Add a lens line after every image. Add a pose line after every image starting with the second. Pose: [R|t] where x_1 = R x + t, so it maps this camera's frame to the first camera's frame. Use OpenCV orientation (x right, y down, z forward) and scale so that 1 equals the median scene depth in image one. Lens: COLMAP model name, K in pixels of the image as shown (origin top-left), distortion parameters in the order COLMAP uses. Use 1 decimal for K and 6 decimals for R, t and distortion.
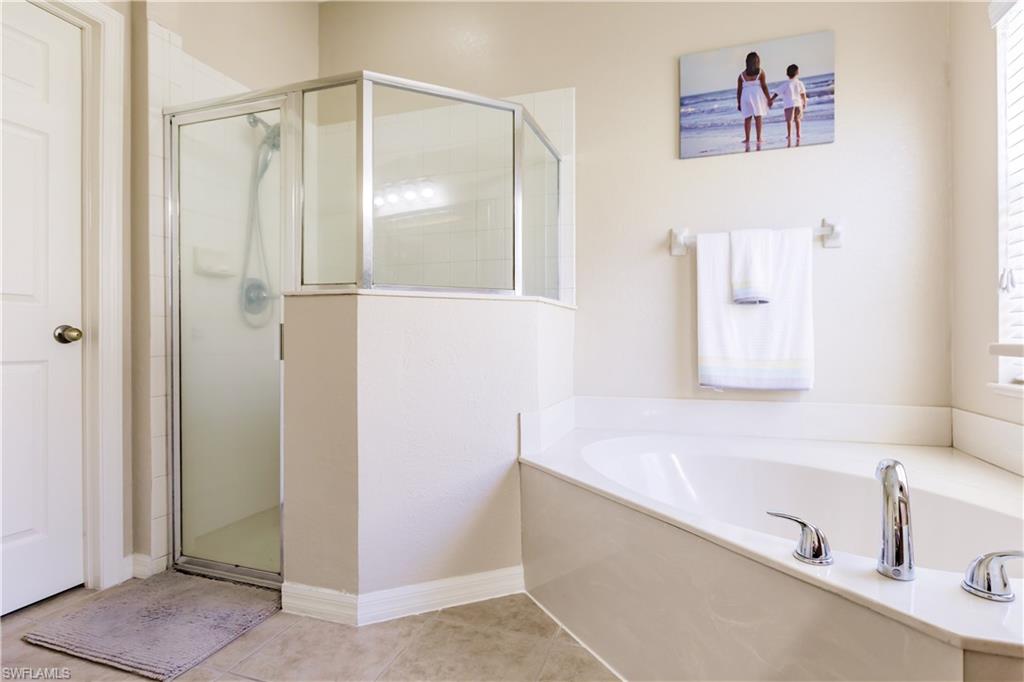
lens RADIAL K [[497.7, 0, 528.5], [0, 497.7, 340.2], [0, 0, 1]] dist [-0.001839, -0.000069]
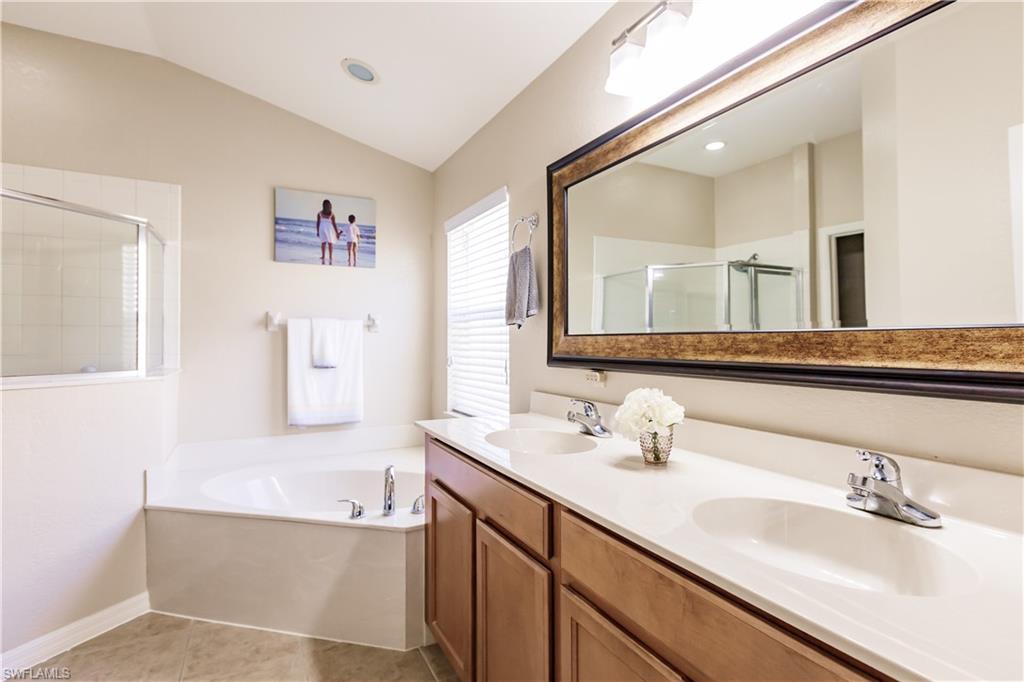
lens RADIAL K [[497.7, 0, 528.5], [0, 497.7, 340.2], [0, 0, 1]] dist [-0.001839, -0.000069]
pose [[0.678019, 0.007331, 0.735008, -0.243946], [-0.003562, 0.999971, -0.006689, -0.149860], [-0.735036, 0.001917, 0.678026, -0.476498]]
